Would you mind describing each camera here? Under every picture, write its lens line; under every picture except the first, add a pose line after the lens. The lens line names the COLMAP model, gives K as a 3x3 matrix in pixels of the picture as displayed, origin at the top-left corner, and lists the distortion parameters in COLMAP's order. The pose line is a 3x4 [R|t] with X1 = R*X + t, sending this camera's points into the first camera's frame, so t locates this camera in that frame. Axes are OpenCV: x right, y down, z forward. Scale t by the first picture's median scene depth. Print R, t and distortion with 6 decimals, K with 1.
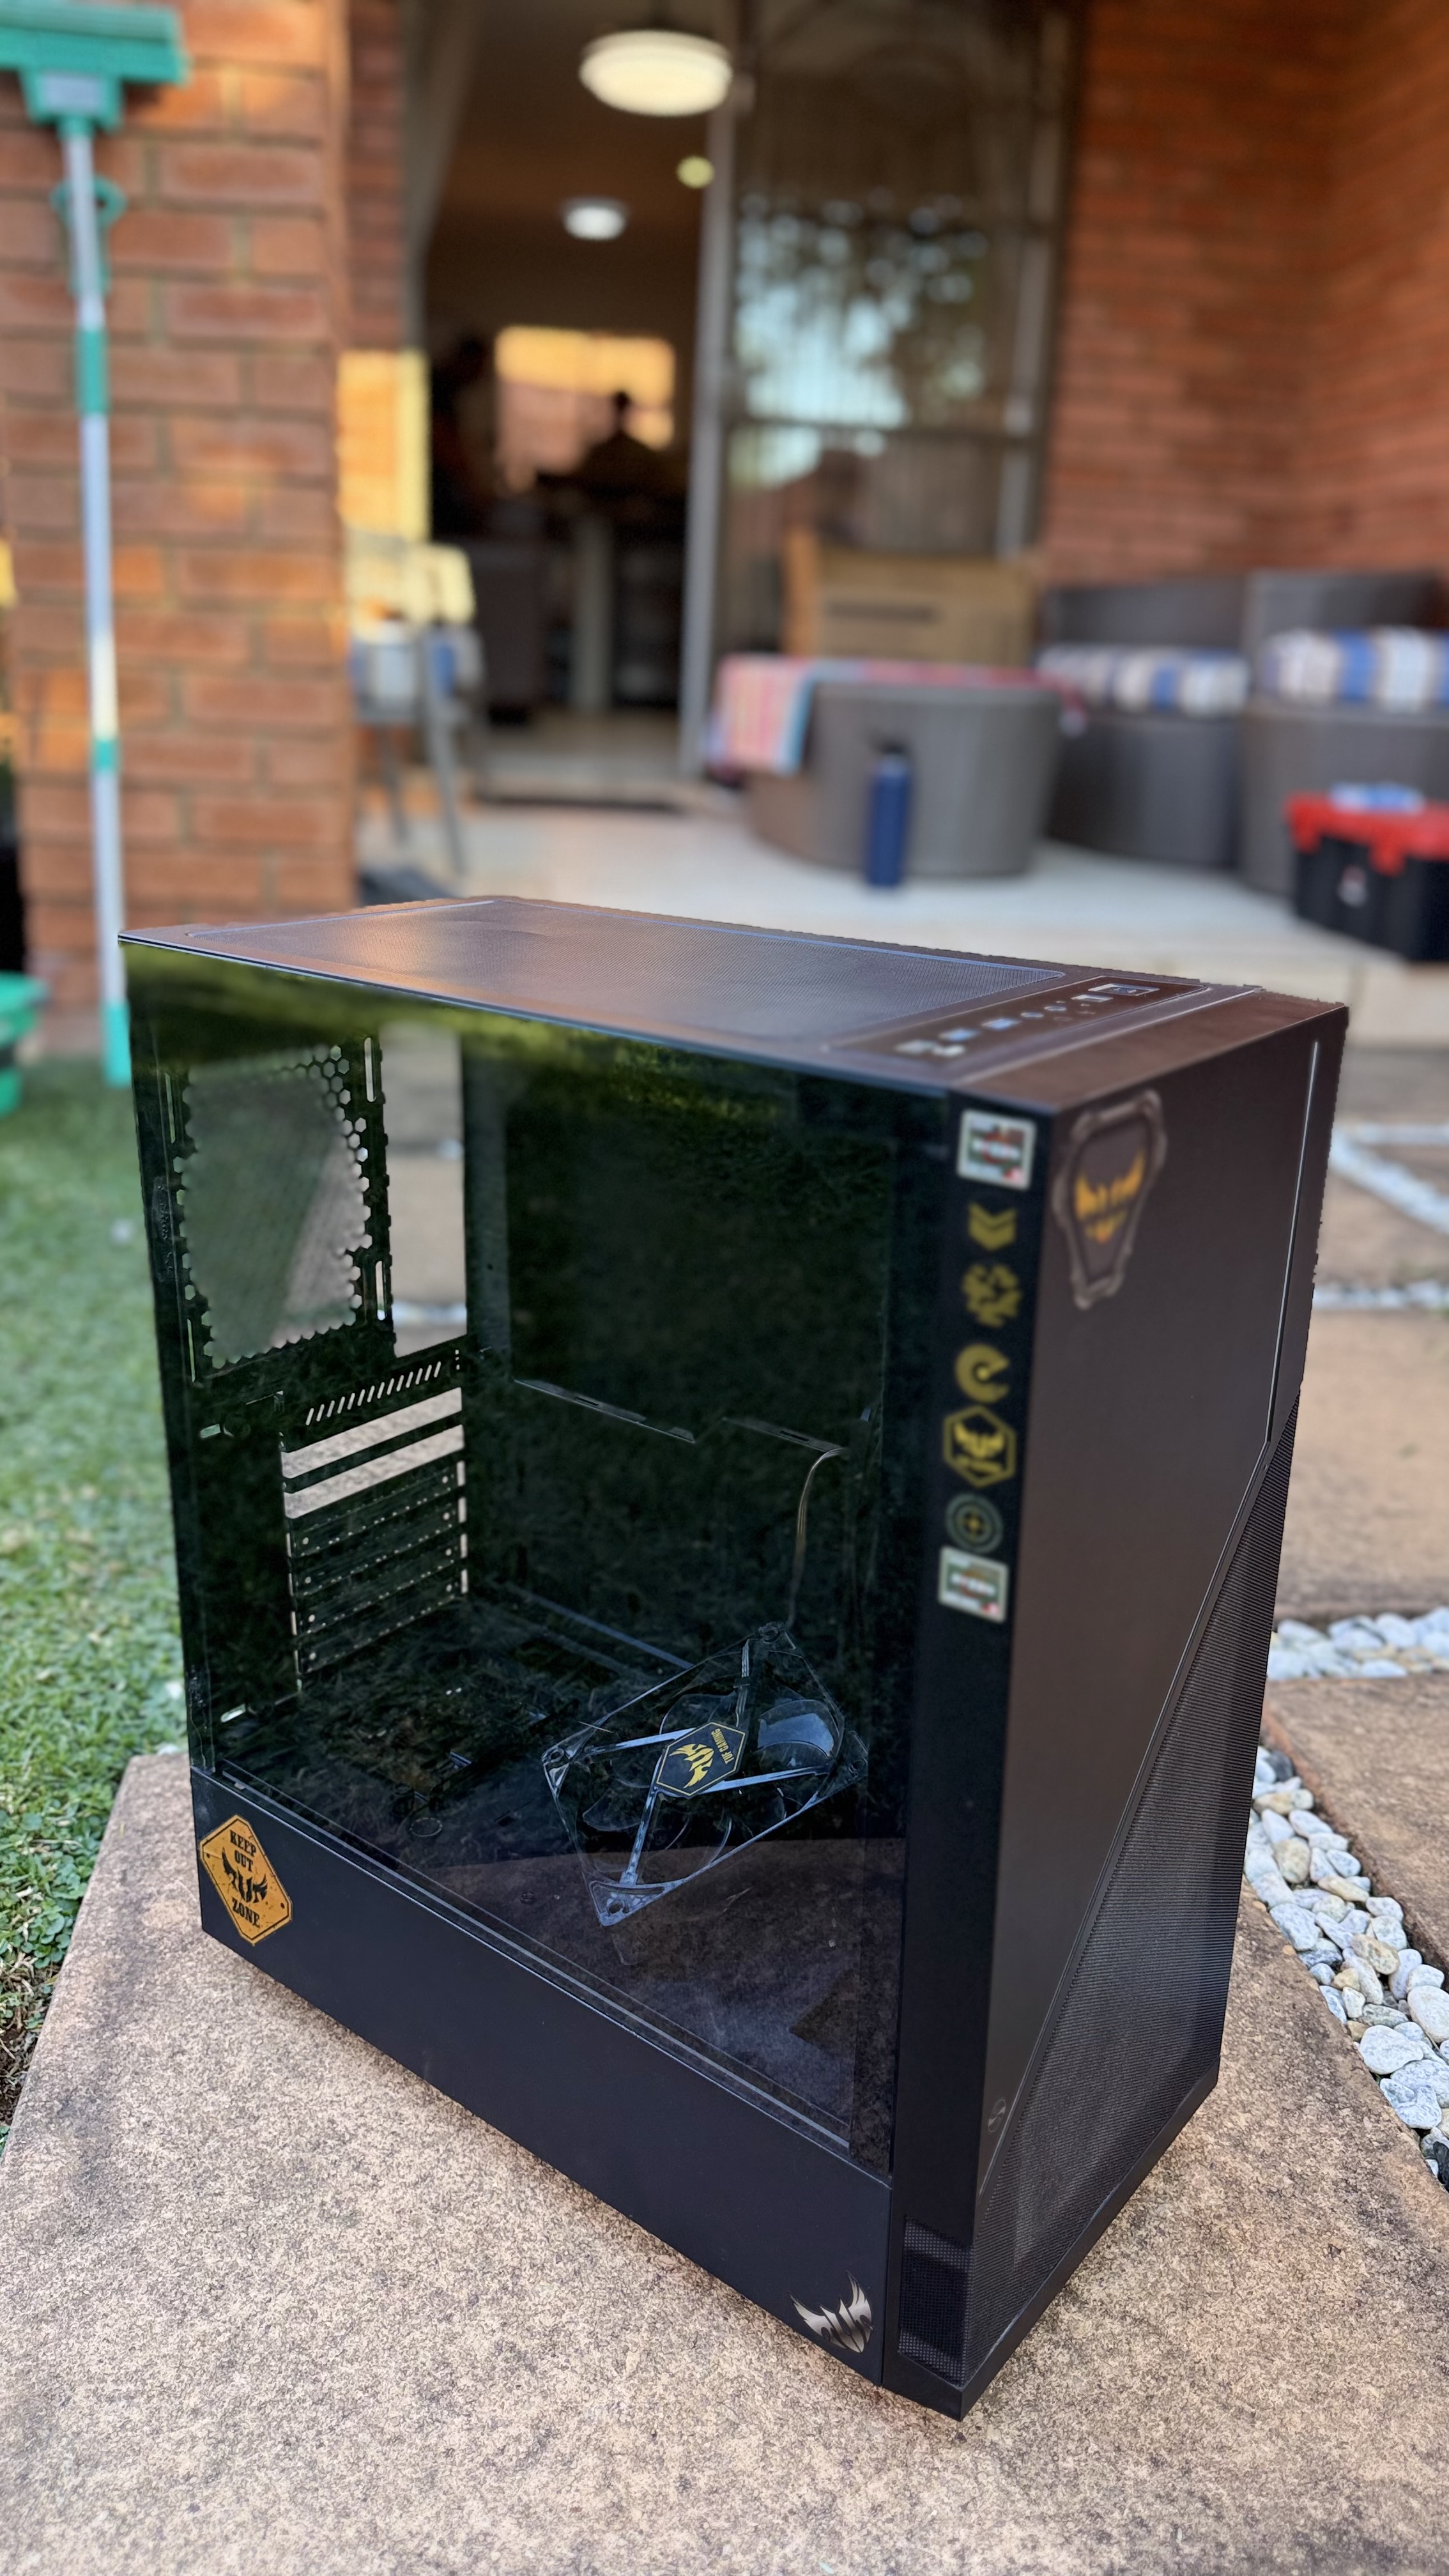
lens RADIAL K [[1857.2, 0, 719.3], [0, 1857.2, 1284.5], [0, 0, 1]] dist [-0.026094, 0.002497]
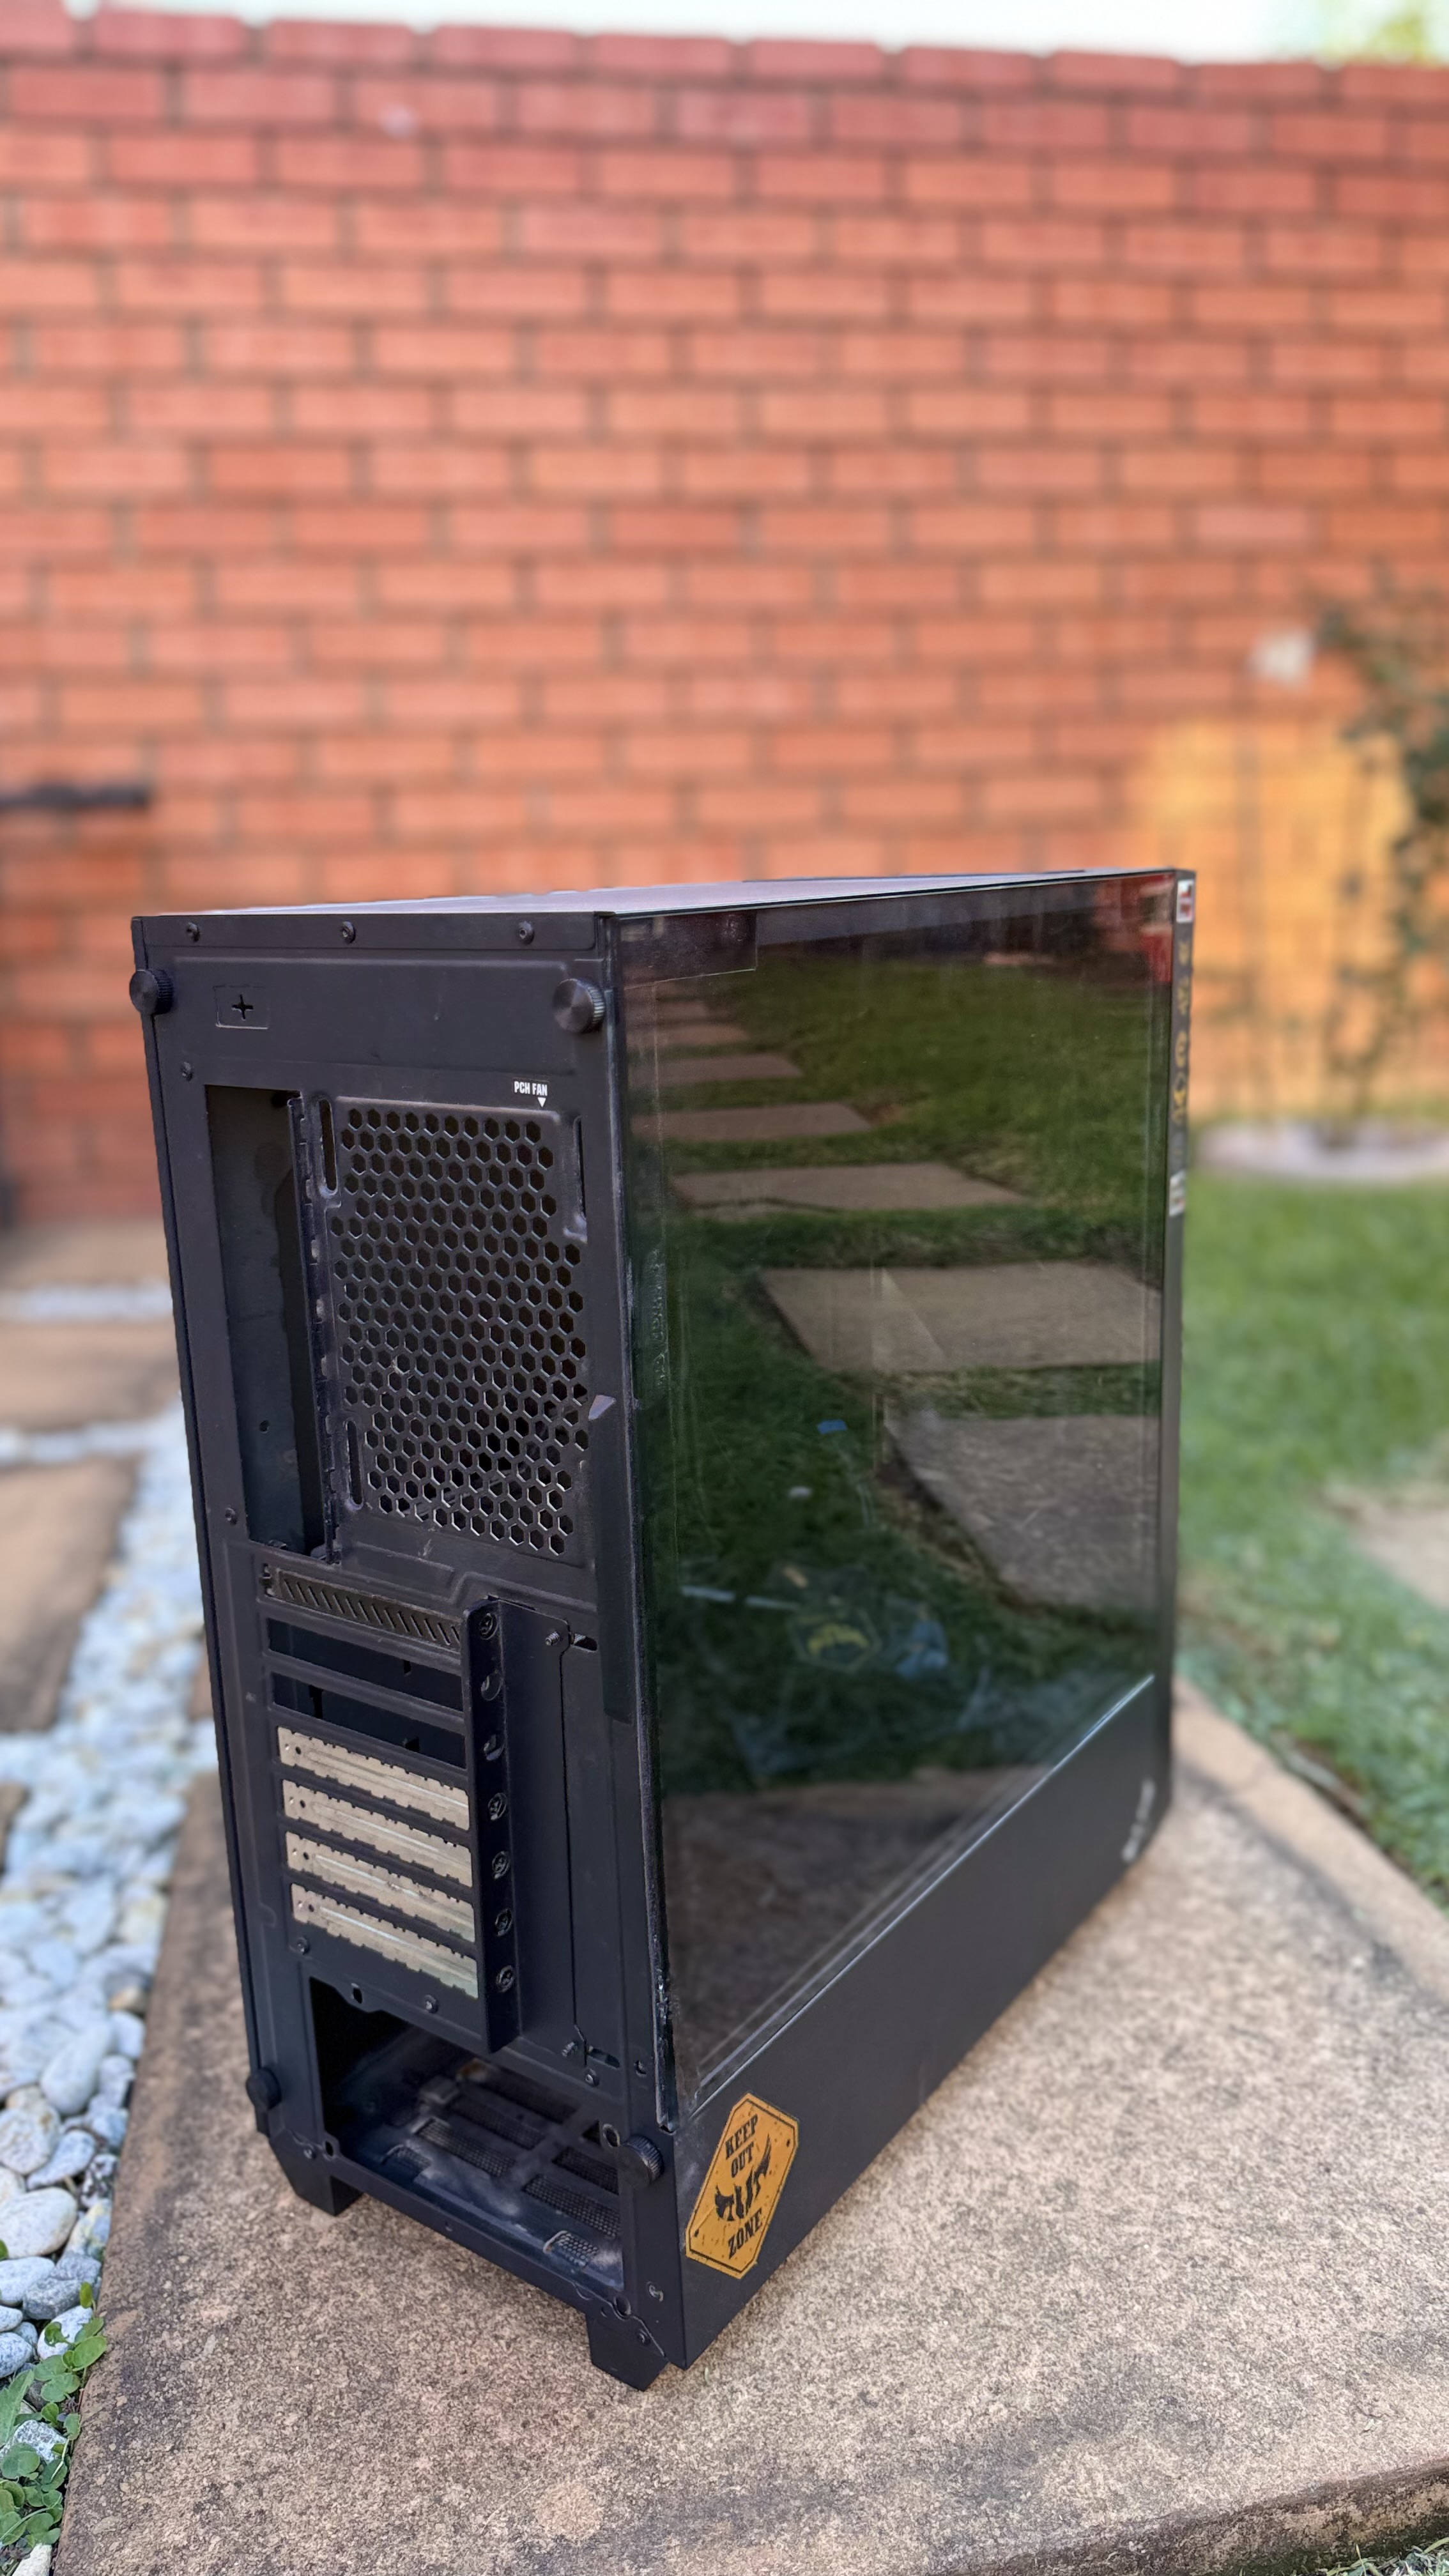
lens RADIAL K [[1857.2, 0, 714.4], [0, 1857.2, 1296.9], [0, 0, 1]] dist [-0.026094, 0.002497]
pose [[-0.055010, -0.251300, 0.966345, -1.032864], [0.358947, 0.898134, 0.253995, -0.224278], [-0.931736, 0.360839, 0.040797, 0.997151]]
